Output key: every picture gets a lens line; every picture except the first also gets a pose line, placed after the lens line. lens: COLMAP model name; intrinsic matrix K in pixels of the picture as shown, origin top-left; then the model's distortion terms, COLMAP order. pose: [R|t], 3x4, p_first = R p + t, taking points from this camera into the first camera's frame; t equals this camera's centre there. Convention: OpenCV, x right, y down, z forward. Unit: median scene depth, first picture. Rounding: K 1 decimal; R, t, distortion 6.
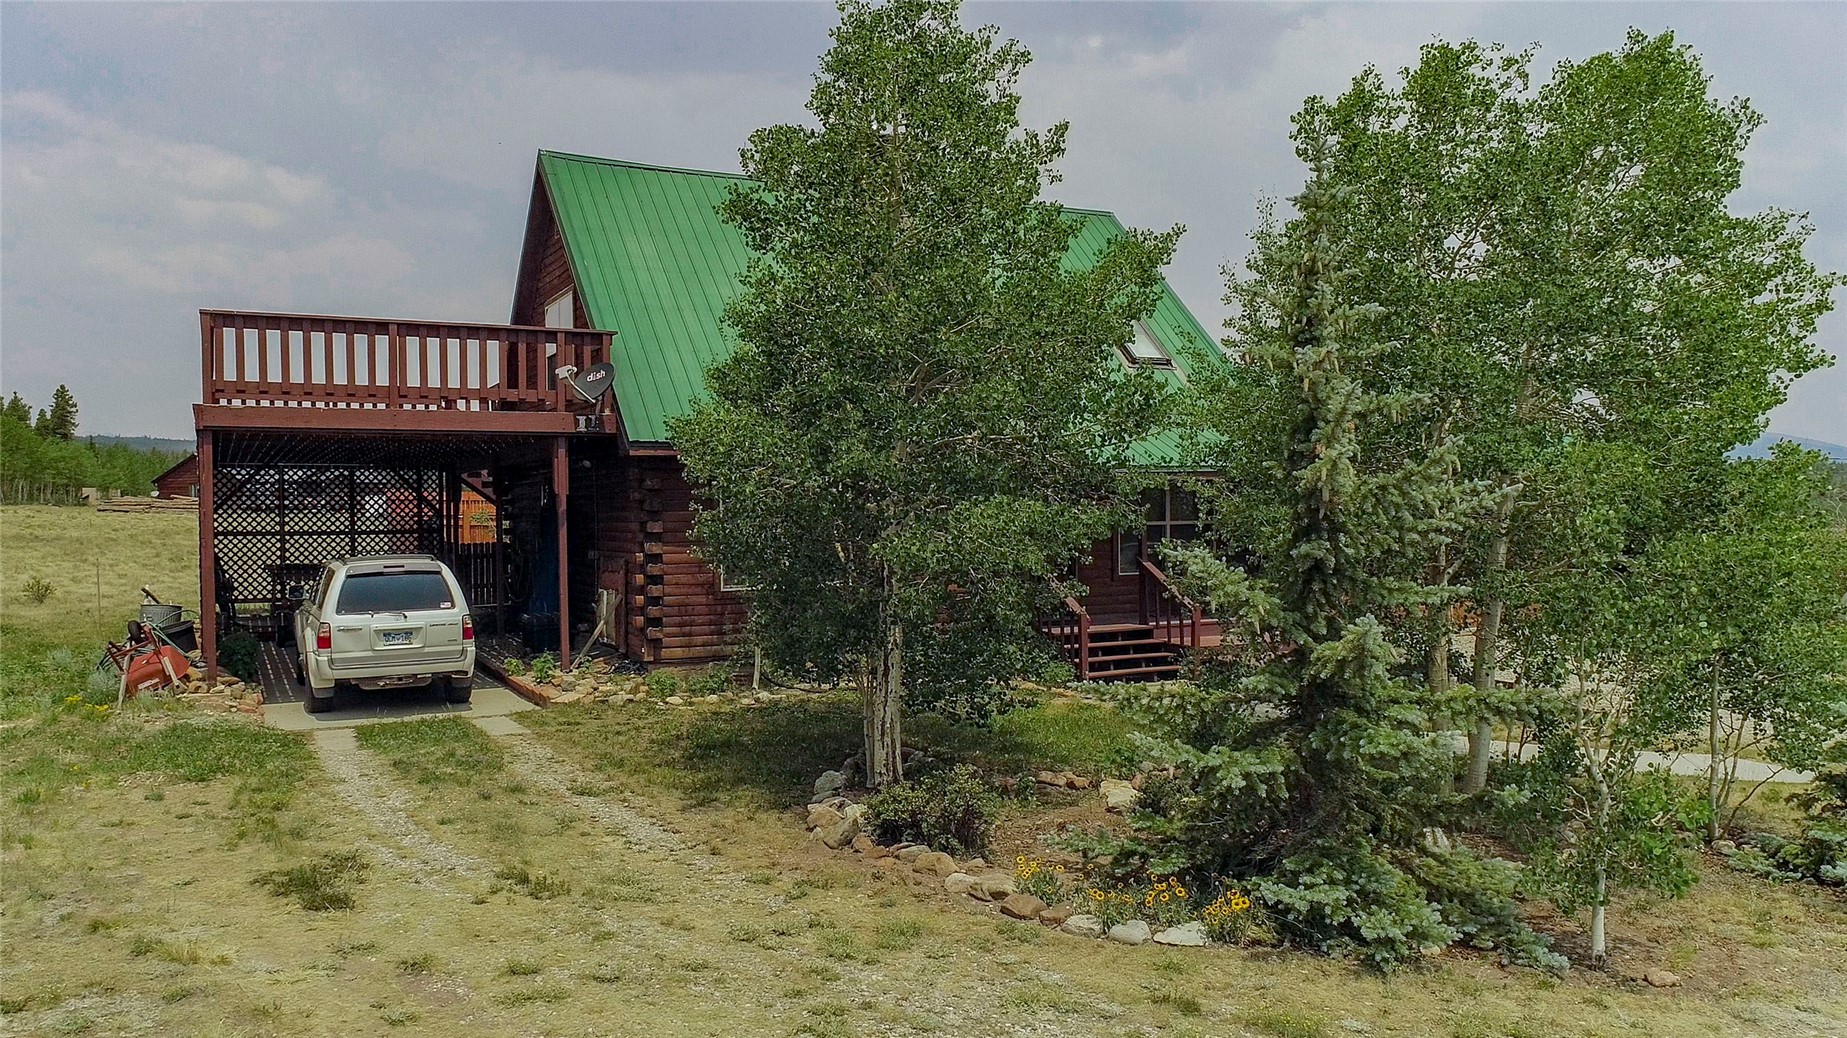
lens RADIAL K [[1306.5, 0, 912.4], [0, 1306.5, 525.1], [0, 0, 1]] dist [-0.006318, -0.003518]
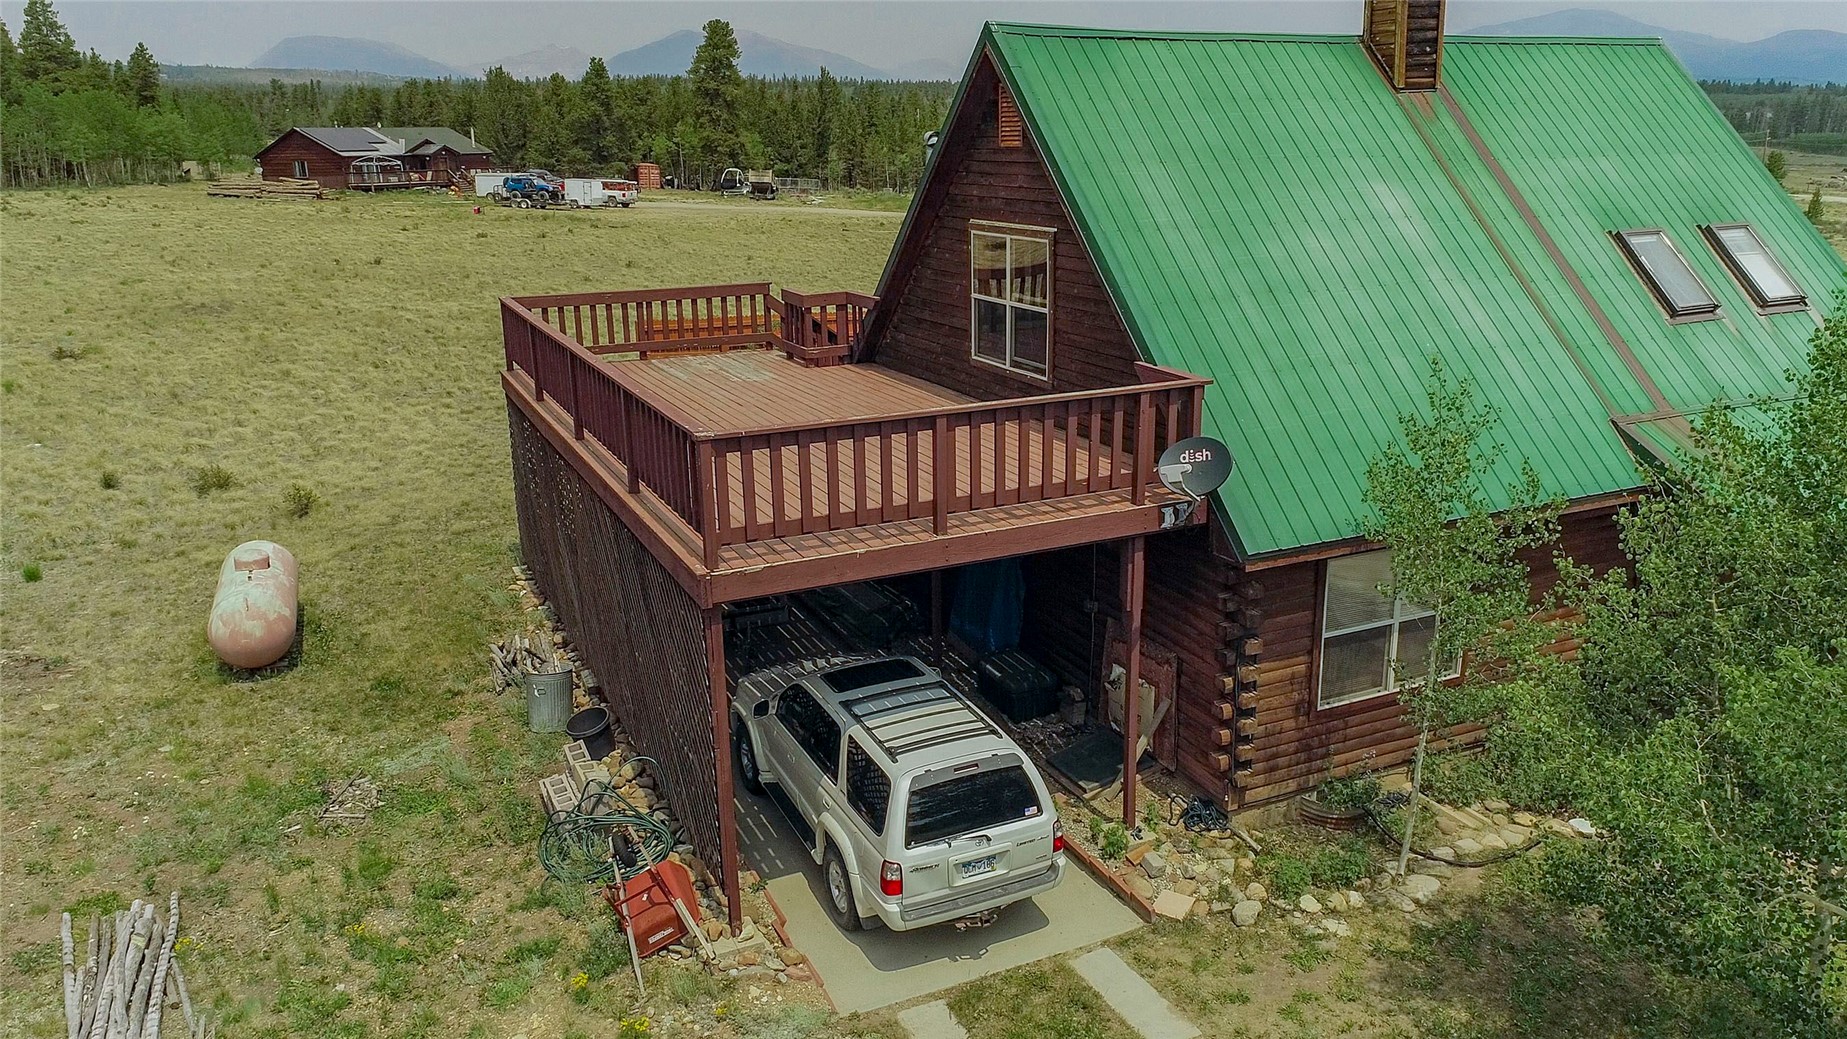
lens RADIAL K [[1306.5, 0, 935.0], [0, 1306.5, 506.3], [0, 0, 1]] dist [-0.006318, -0.003518]
pose [[0.998819, 0.010329, -0.047476, -0.346704], [0.001895, 0.968117, 0.250492, -0.263197], [0.048550, -0.250286, 0.966954, 0.305401]]
